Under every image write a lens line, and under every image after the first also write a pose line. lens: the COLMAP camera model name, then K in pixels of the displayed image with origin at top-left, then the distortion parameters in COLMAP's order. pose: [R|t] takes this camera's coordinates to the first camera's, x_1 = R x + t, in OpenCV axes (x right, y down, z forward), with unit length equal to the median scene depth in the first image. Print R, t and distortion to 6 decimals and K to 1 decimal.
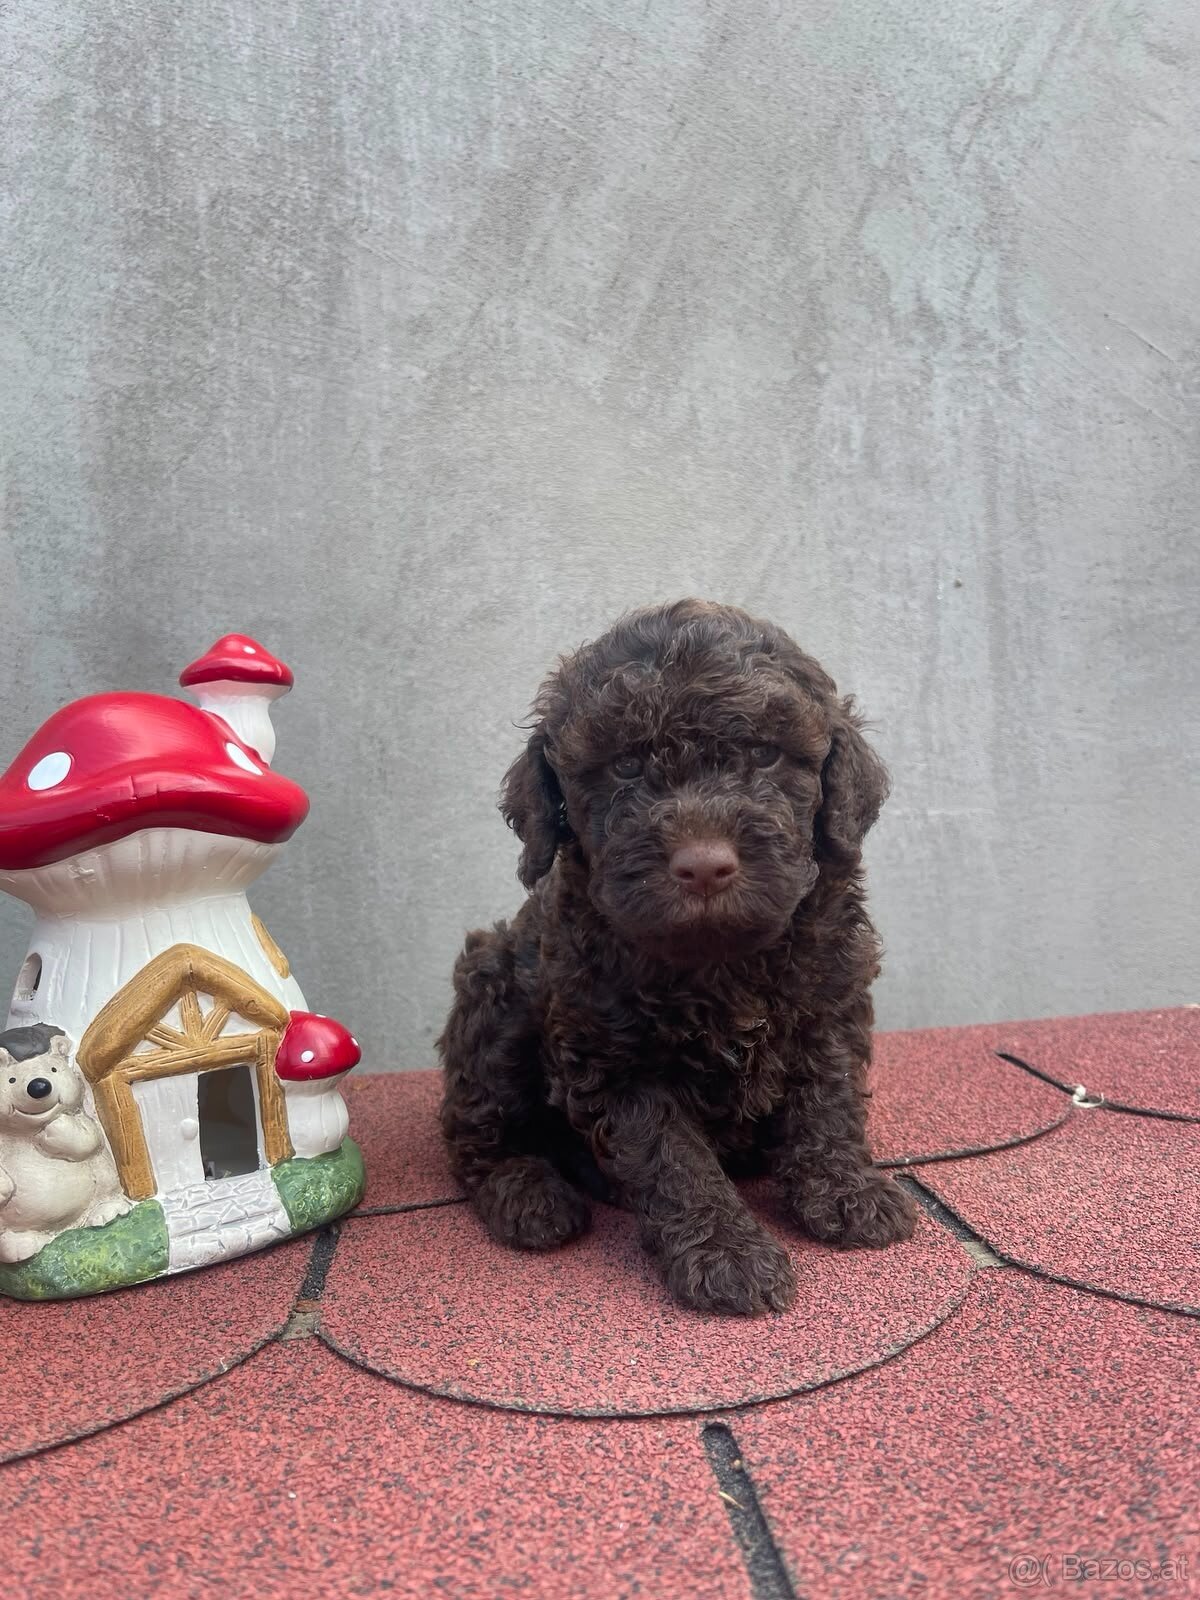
lens RADIAL K [[1243.6, 0, 614.0], [0, 1243.6, 816.4], [0, 0, 1]] dist [0.041049, -0.066585]
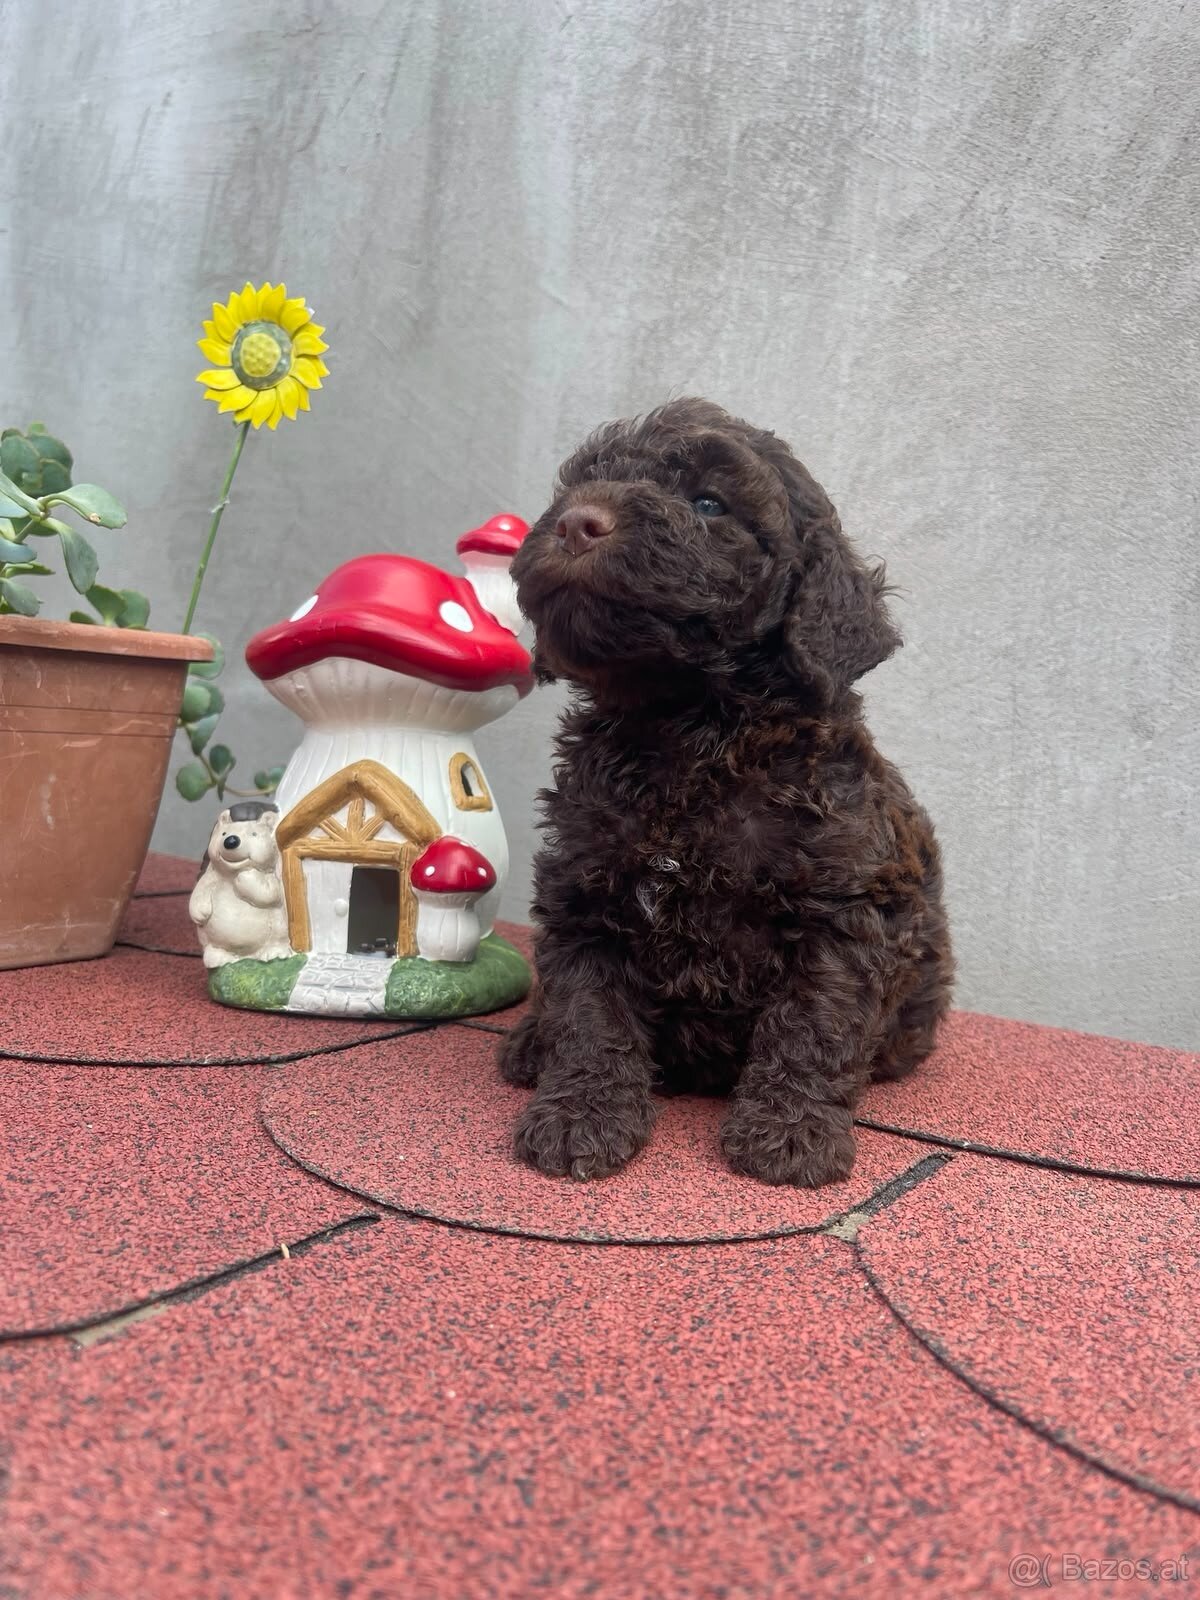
lens RADIAL K [[1243.6, 0, 607.2], [0, 1243.6, 815.1], [0, 0, 1]] dist [0.041049, -0.066585]
pose [[0.760039, 0.153199, -0.631562, 0.354540], [-0.142794, 0.987436, 0.067682, 0.023773], [0.633995, 0.038743, 0.772366, 0.127434]]
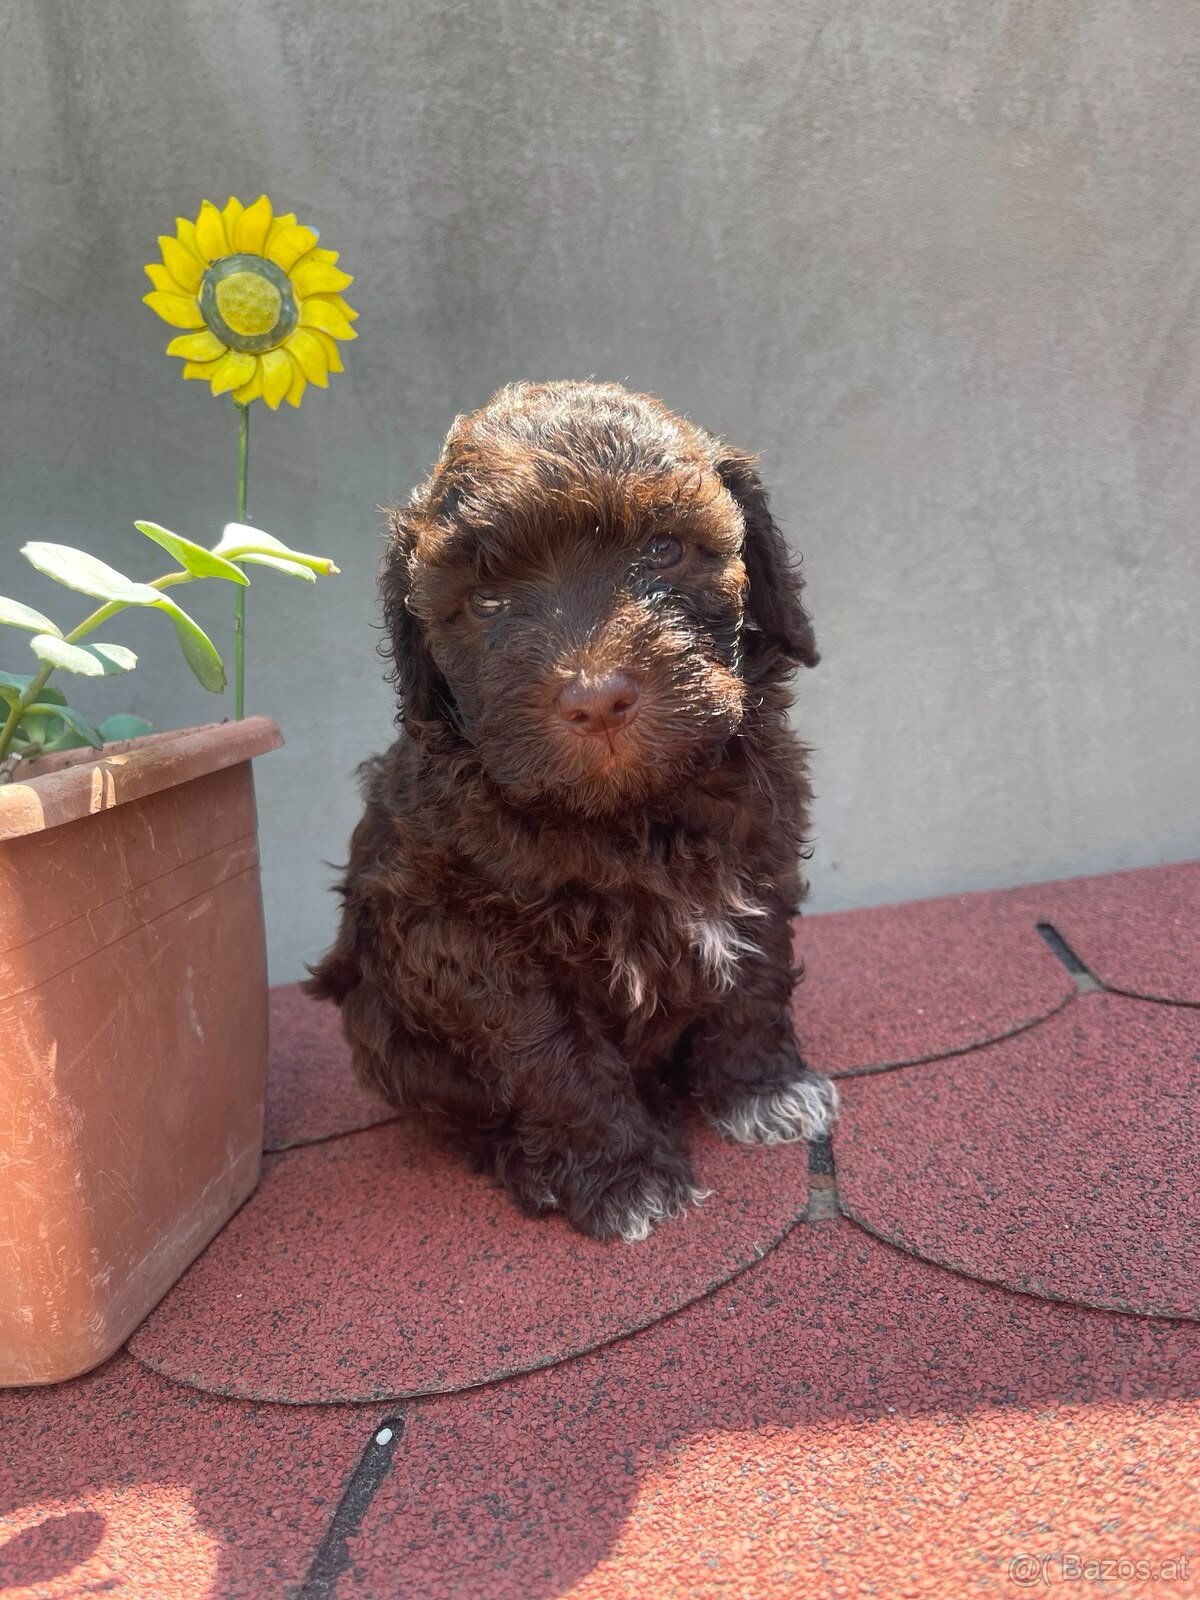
lens RADIAL K [[1243.6, 0, 604.7], [0, 1243.6, 822.3], [0, 0, 1]] dist [0.041049, -0.066585]
pose [[0.962740, -0.082091, -0.257667, -0.073255], [0.118921, 0.984257, 0.130754, -0.005632], [0.242877, -0.156524, 0.957346, 0.060537]]
